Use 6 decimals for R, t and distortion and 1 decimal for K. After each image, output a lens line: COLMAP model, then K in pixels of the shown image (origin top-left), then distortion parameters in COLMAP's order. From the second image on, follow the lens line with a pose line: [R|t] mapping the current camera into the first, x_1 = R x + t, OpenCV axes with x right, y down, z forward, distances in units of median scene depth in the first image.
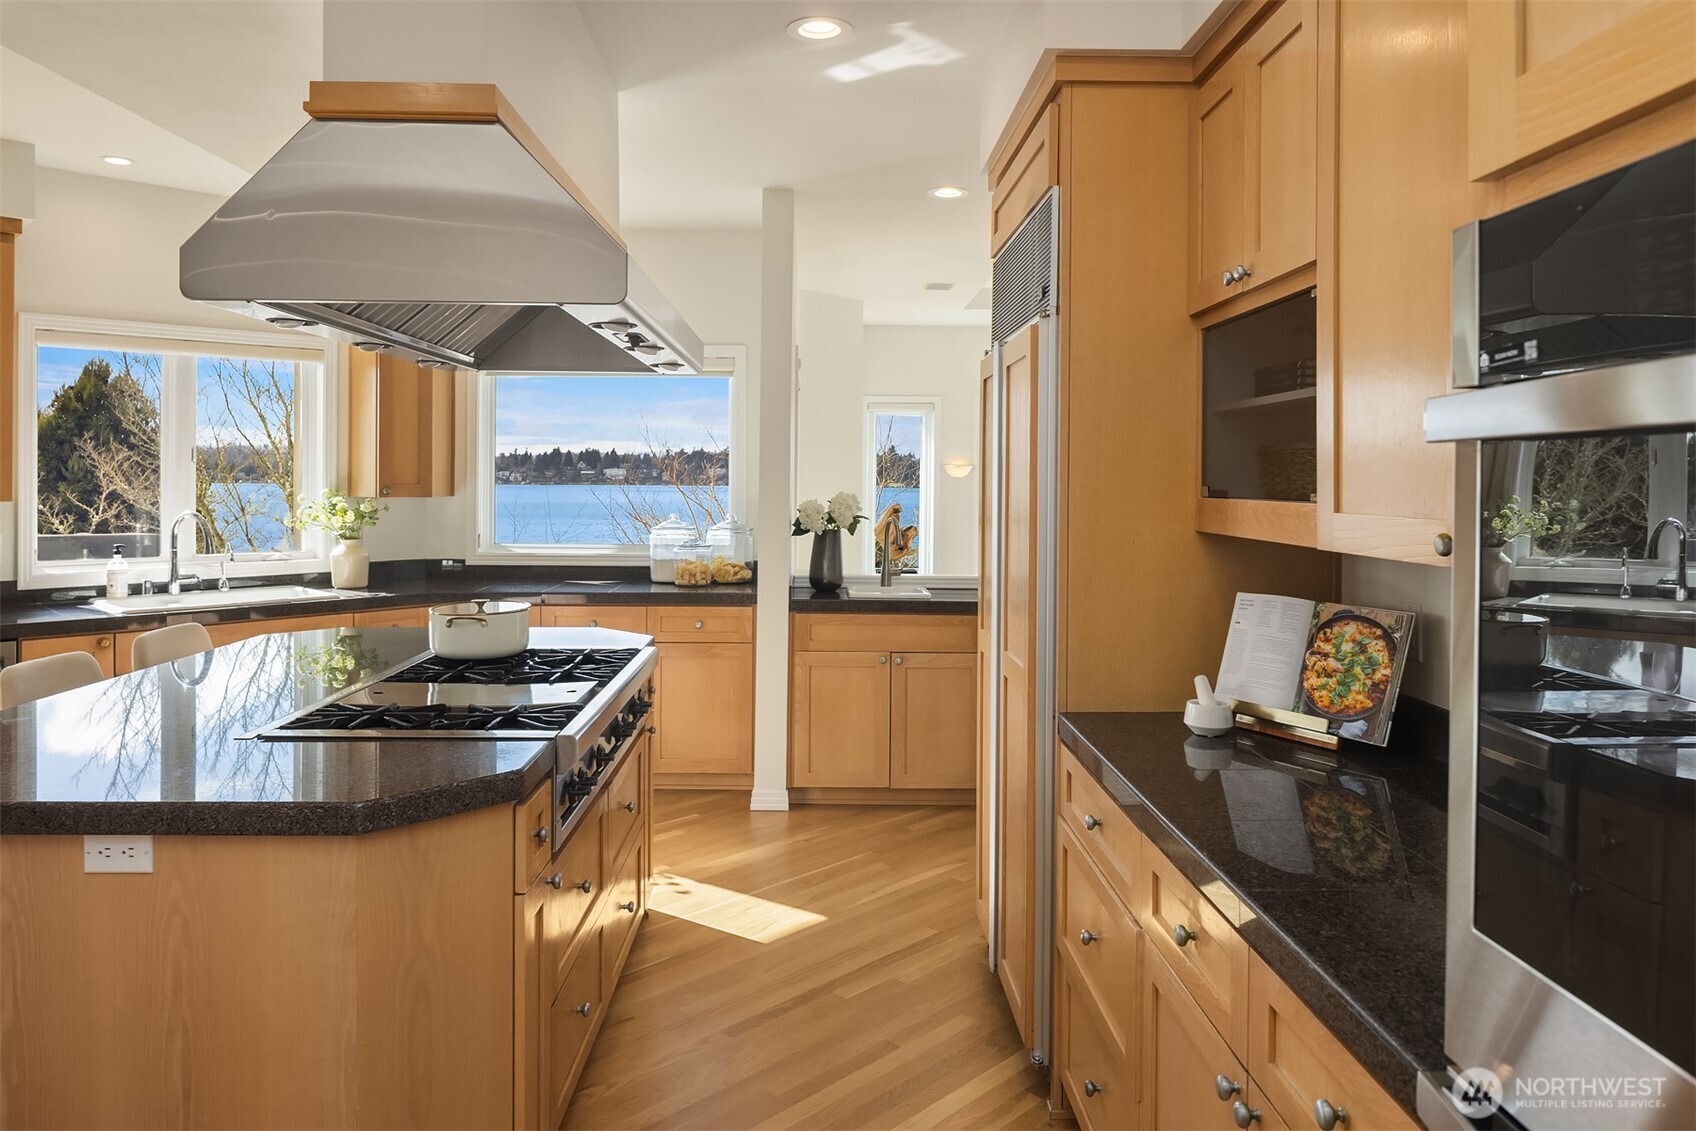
lens RADIAL K [[1122.0, 0, 852.0], [0, 1122.0, 522.2], [0, 0, 1]] dist [-0.000079, 0.000268]
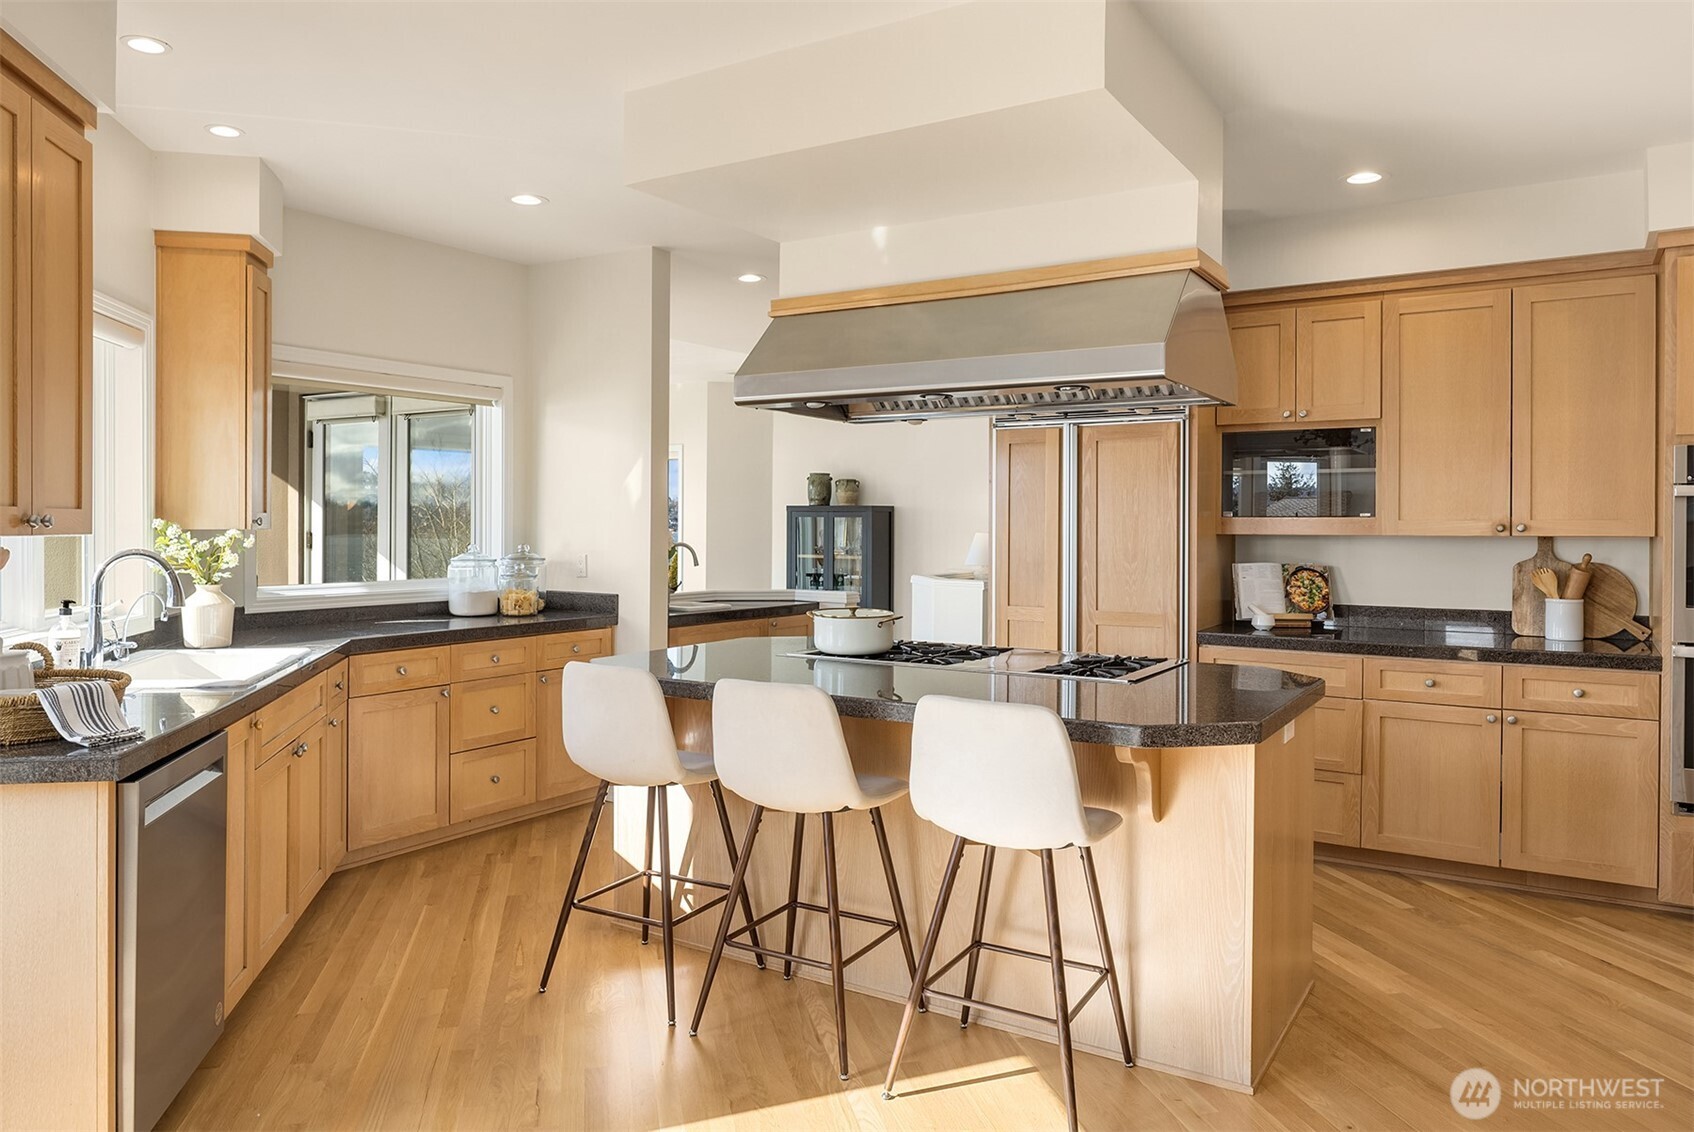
lens RADIAL K [[1120.6, 0, 851.0], [0, 1120.6, 522.7], [0, 0, 1]] dist [-0.000079, 0.000268]
pose [[0.548398, -0.002478, 0.836214, -0.897713], [0.029994, 0.999410, -0.016709, 0.000581], [-0.835679, 0.034244, 0.548149, 0.238176]]
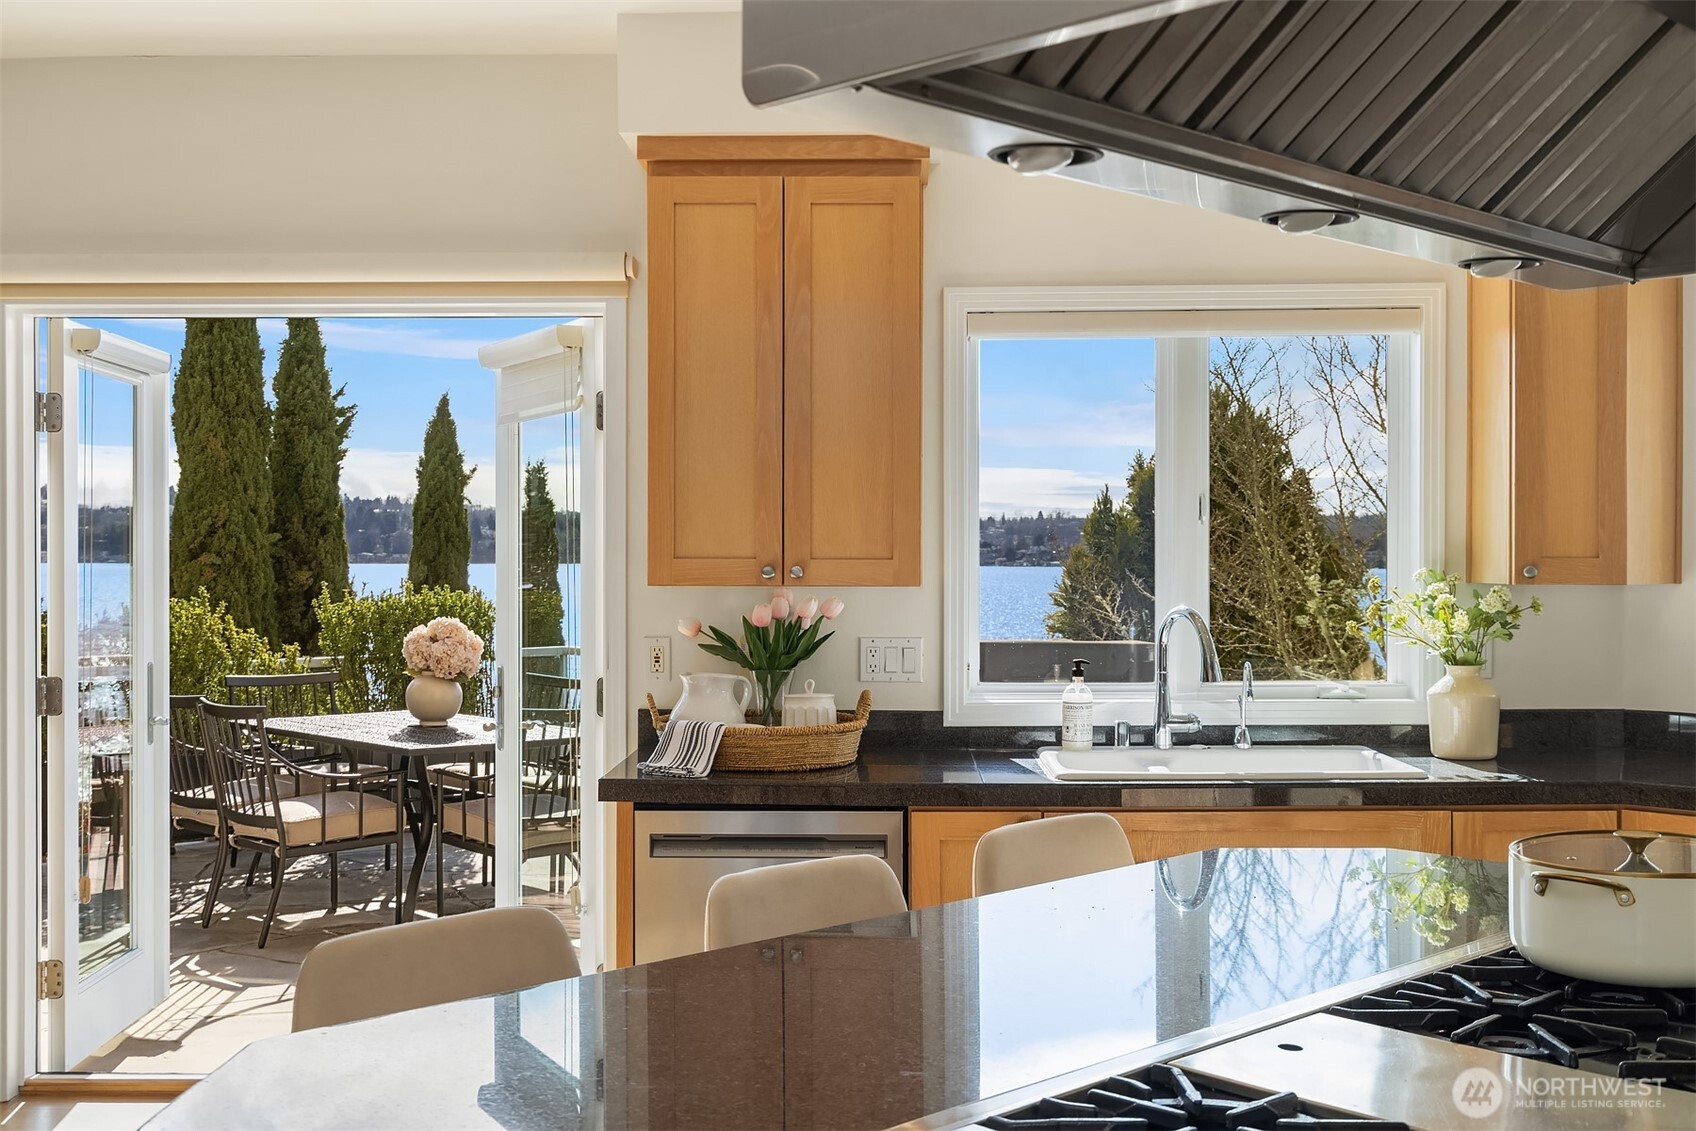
lens RADIAL K [[1837.6, 0, 848.0], [0, 1837.6, 565.5], [0, 0, 1]] dist [0.018470, 0.008248]
pose [[0.682504, -0.002374, -0.730878, -0.019036], [-0.024633, 0.999352, -0.026248, -0.001431], [0.730467, 0.035918, 0.682003, 0.221912]]
